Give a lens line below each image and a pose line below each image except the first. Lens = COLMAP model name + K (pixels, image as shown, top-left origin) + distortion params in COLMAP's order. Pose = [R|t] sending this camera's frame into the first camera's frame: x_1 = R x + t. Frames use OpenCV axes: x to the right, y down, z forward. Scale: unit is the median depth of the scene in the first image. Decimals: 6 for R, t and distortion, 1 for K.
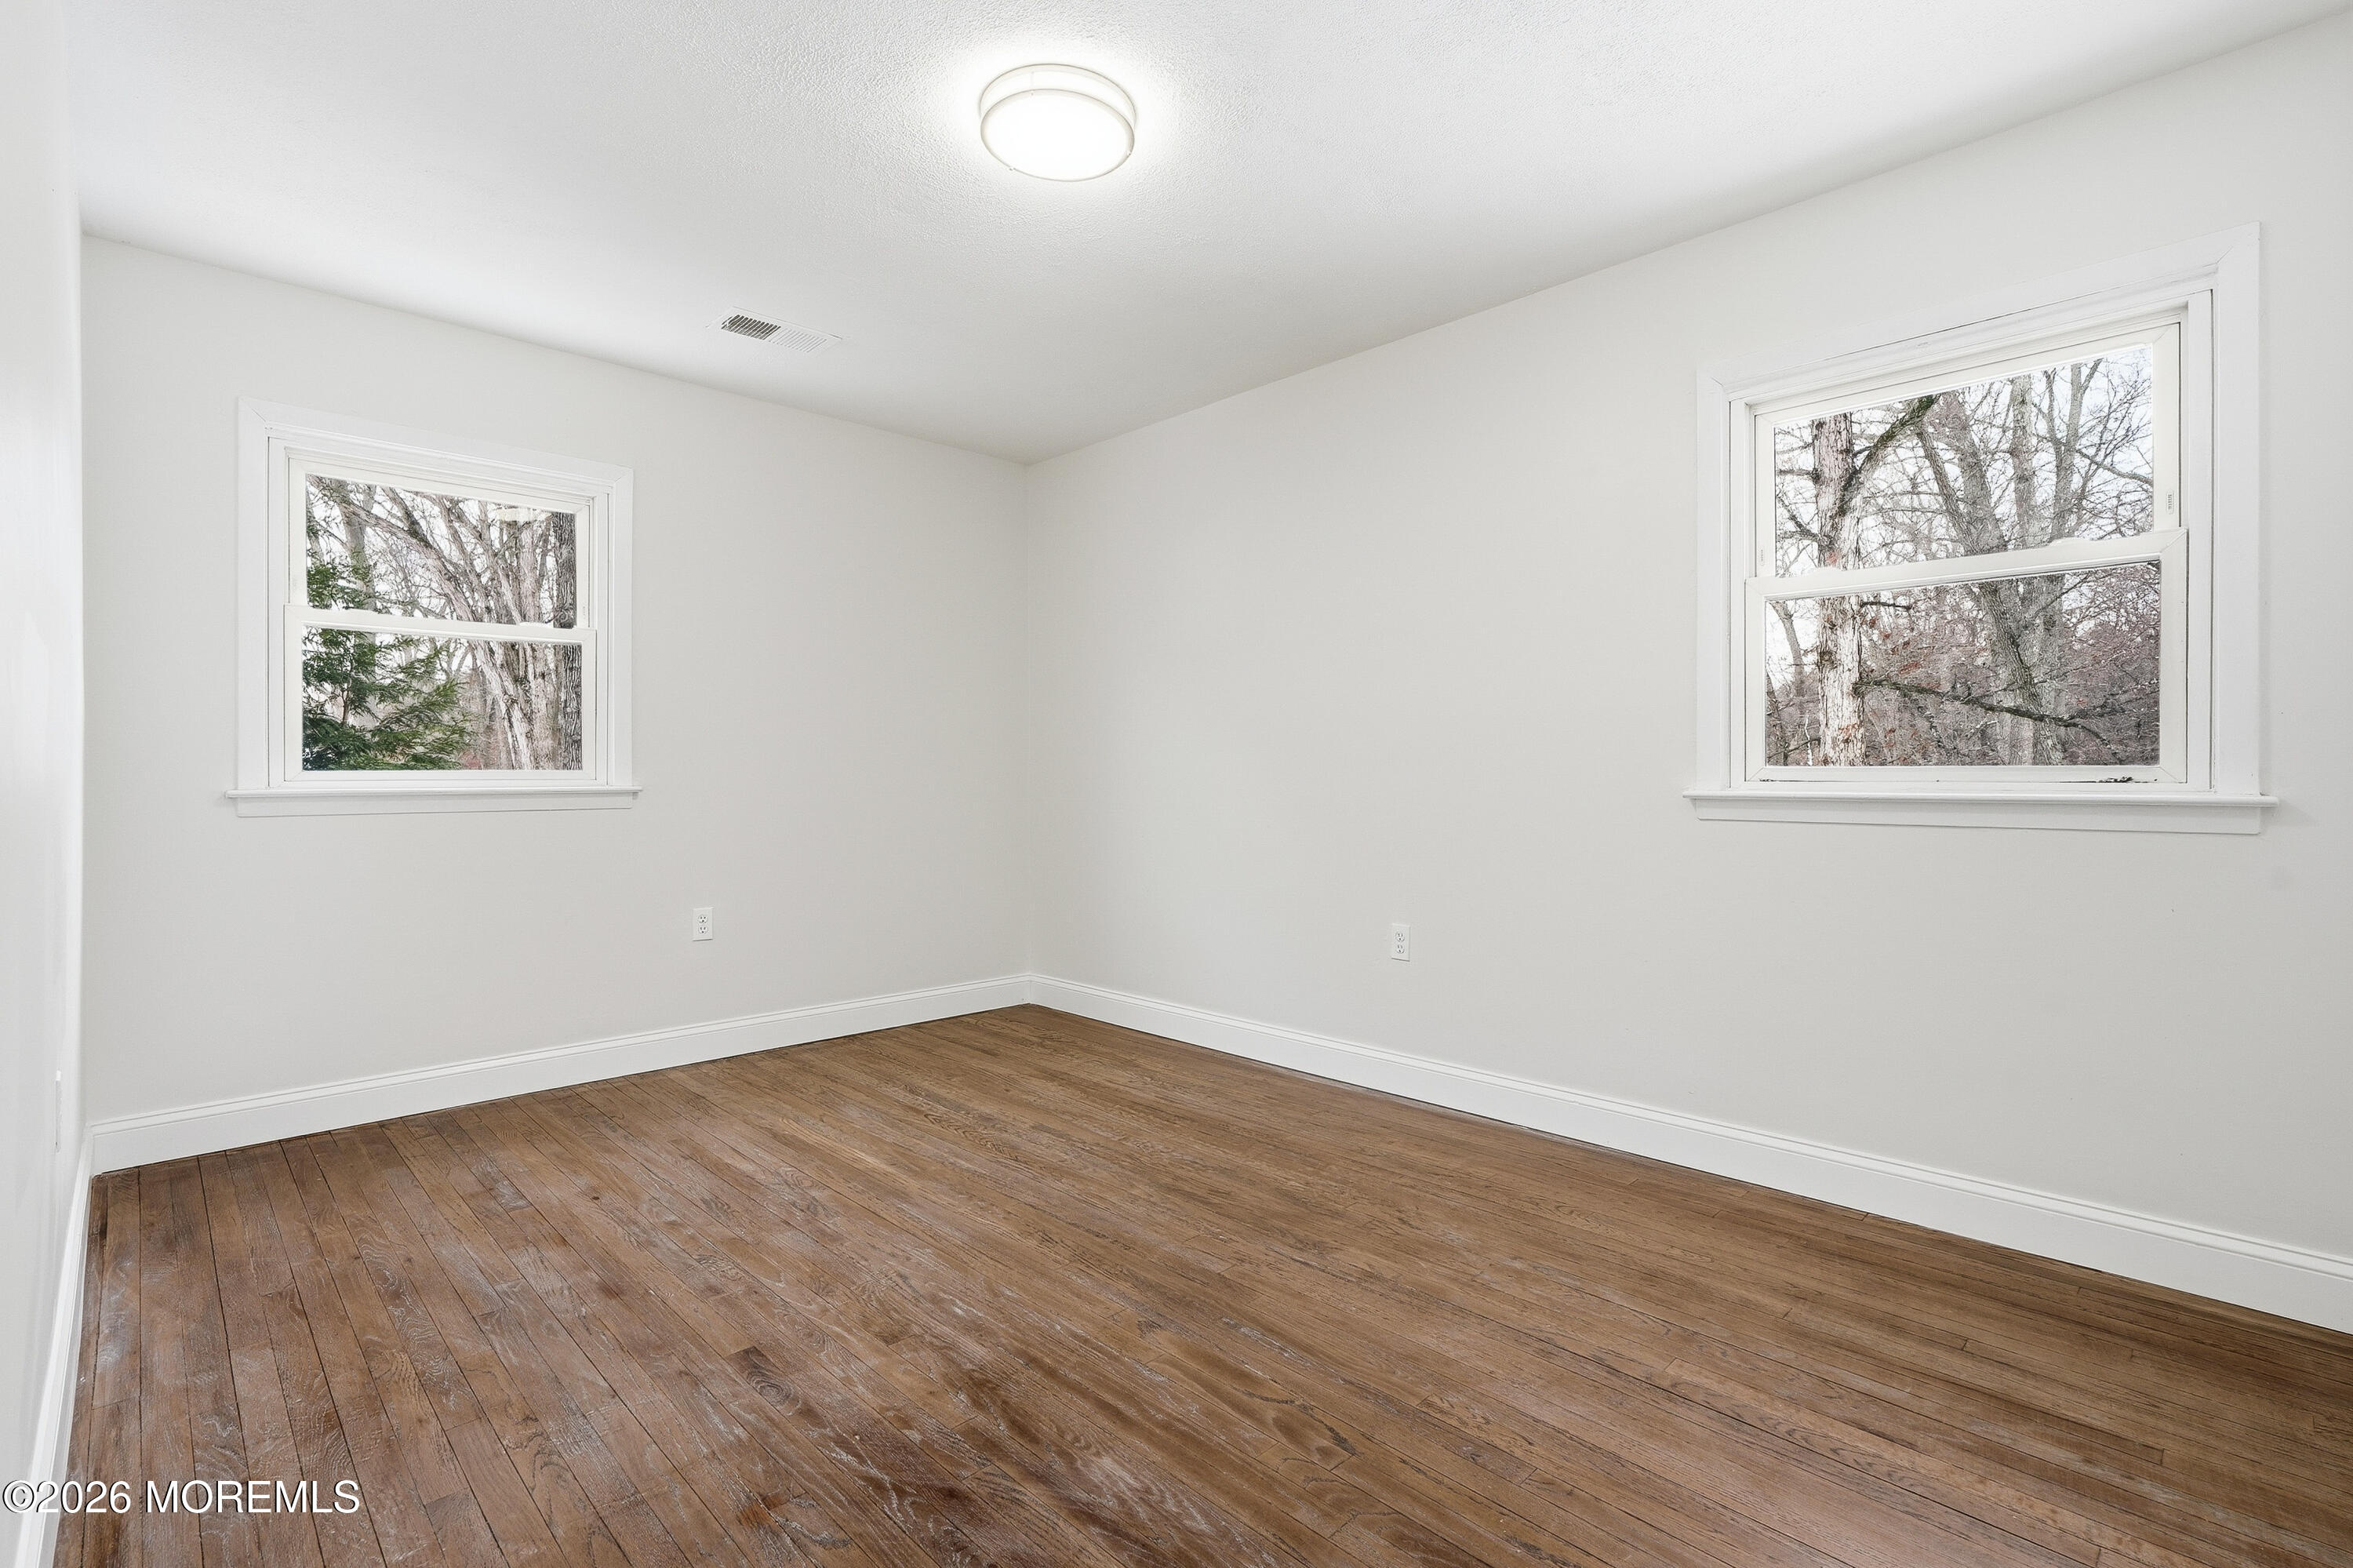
lens RADIAL K [[1074.3, 0, 1181.7], [0, 1074.3, 776.8], [0, 0, 1]] dist [0.000128, 0.000348]
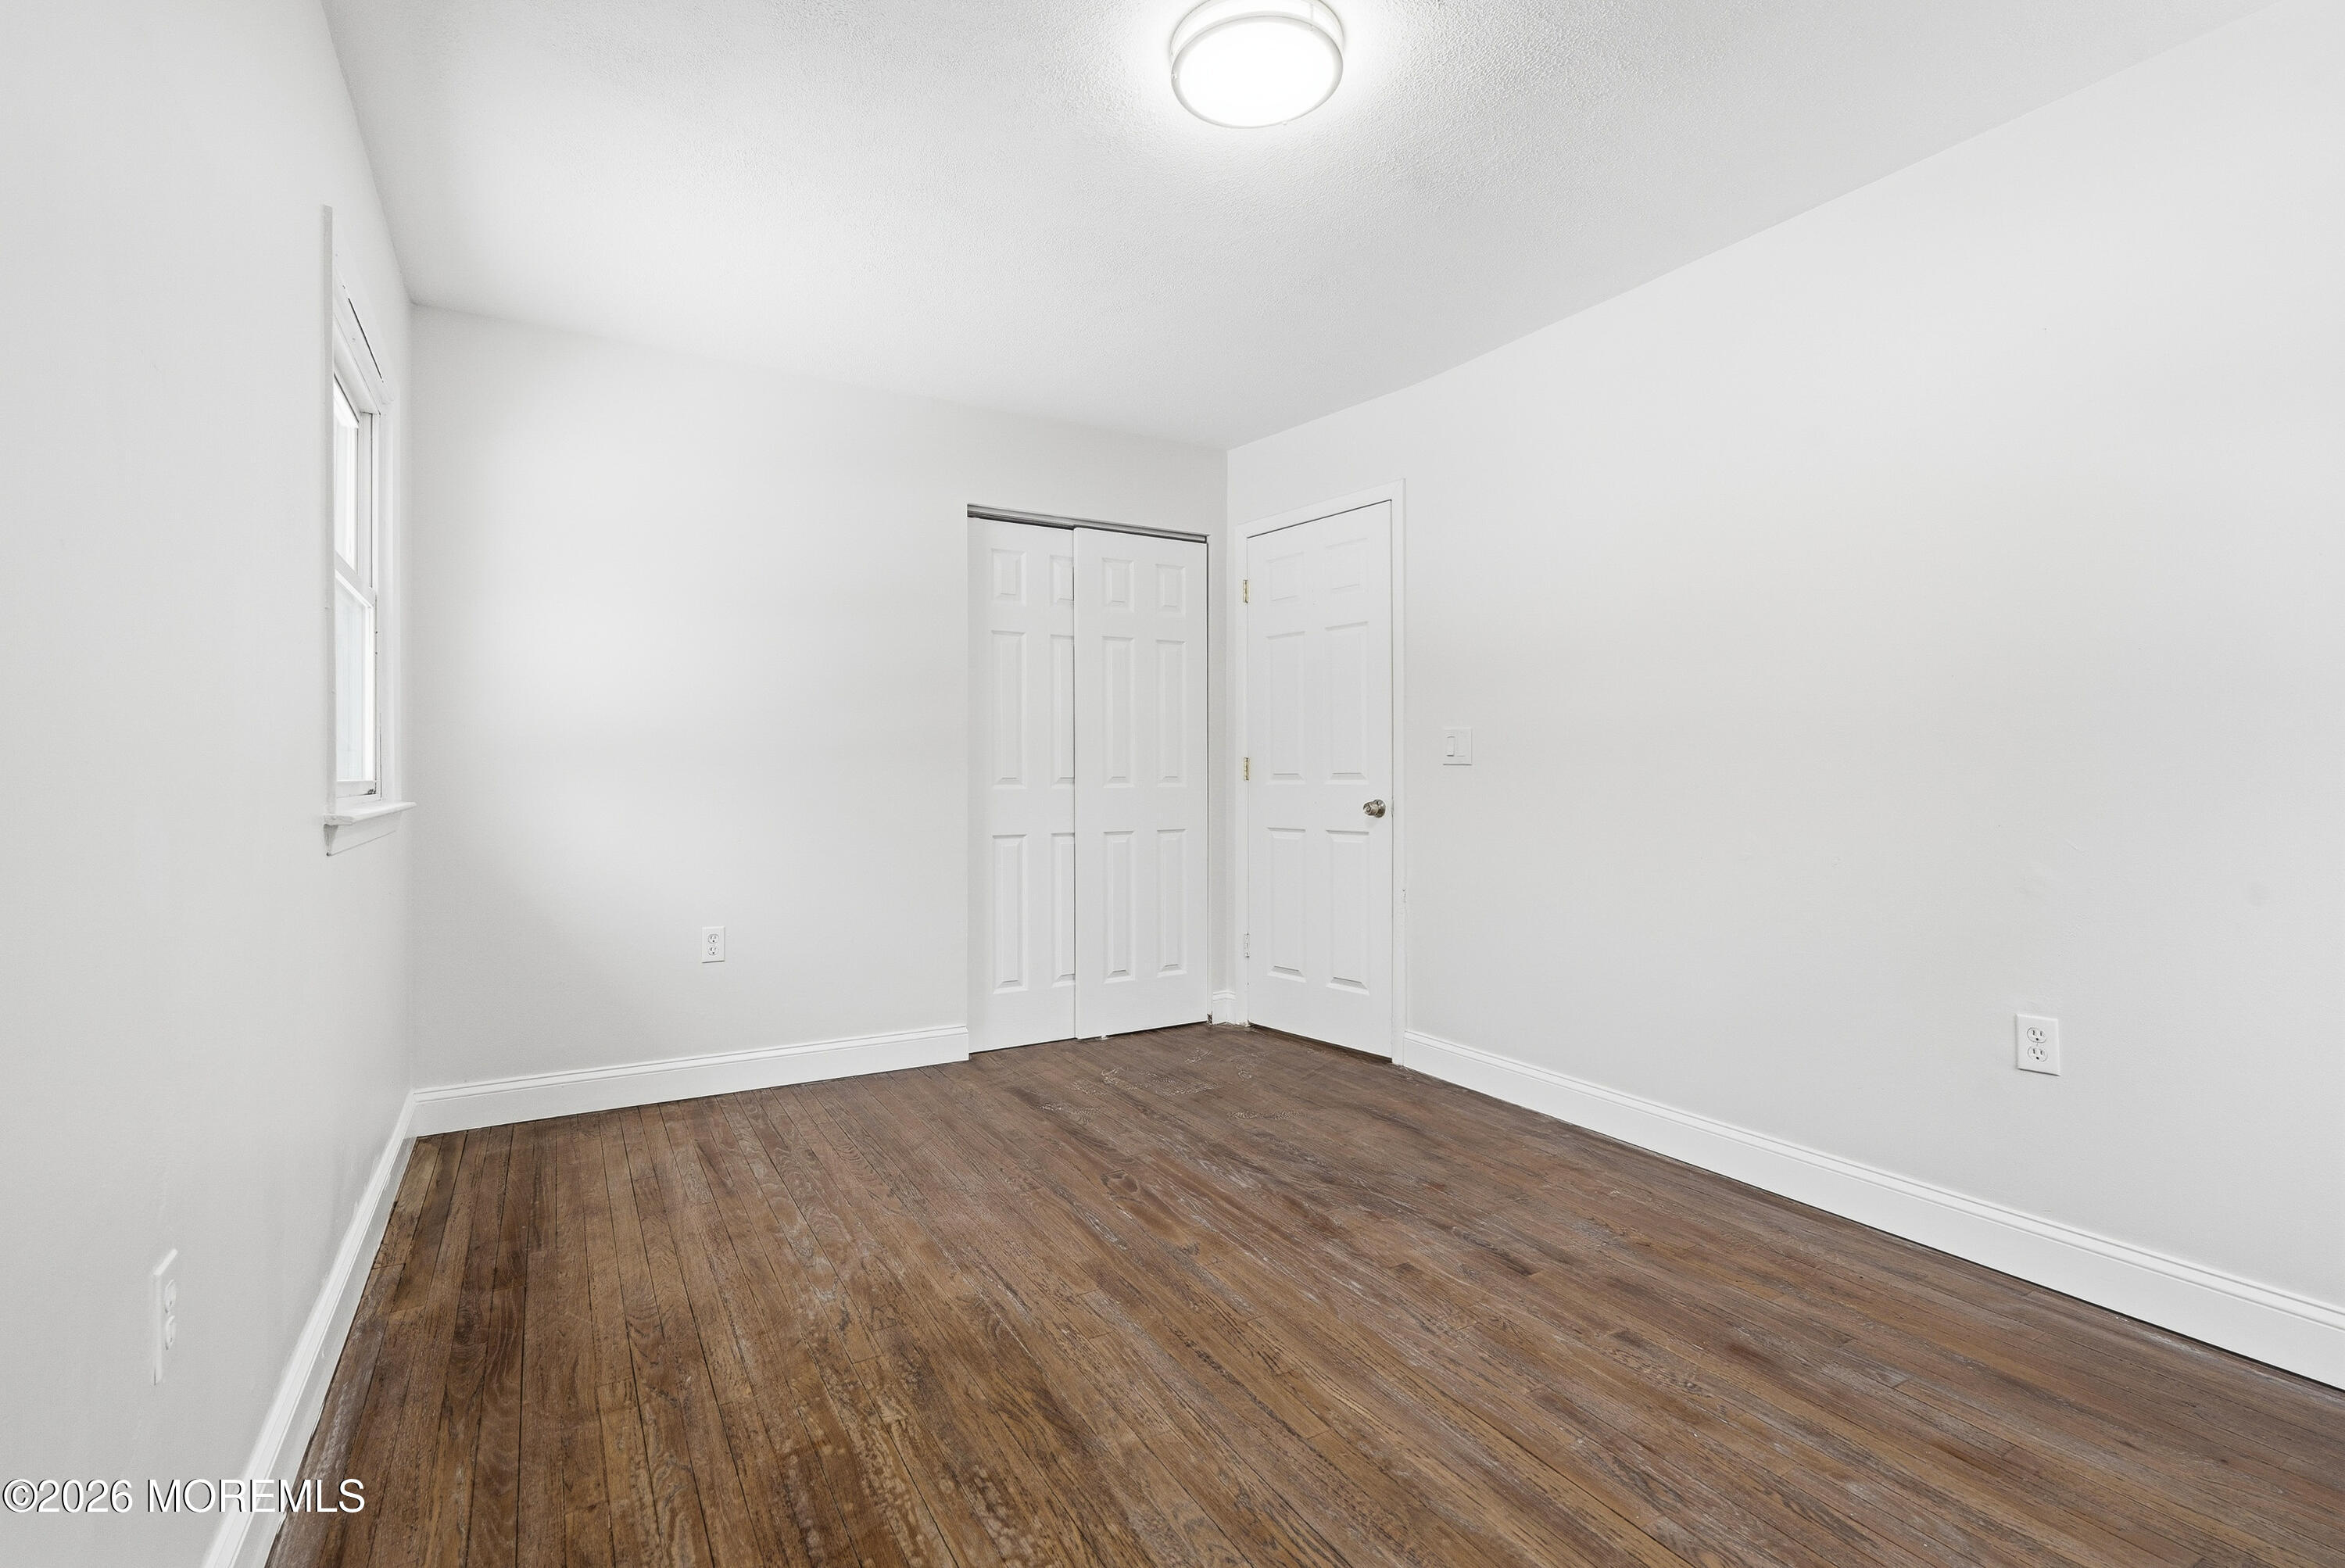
lens RADIAL K [[1070.6, 0, 1173.0], [0, 1070.6, 778.3], [0, 0, 1]] dist [0.000128, 0.000348]
pose [[-0.970769, 0.000761, 0.240014, -0.296947], [0.002704, 0.999966, 0.007767, -0.018710], [-0.240000, 0.008189, -0.970738, 2.149666]]
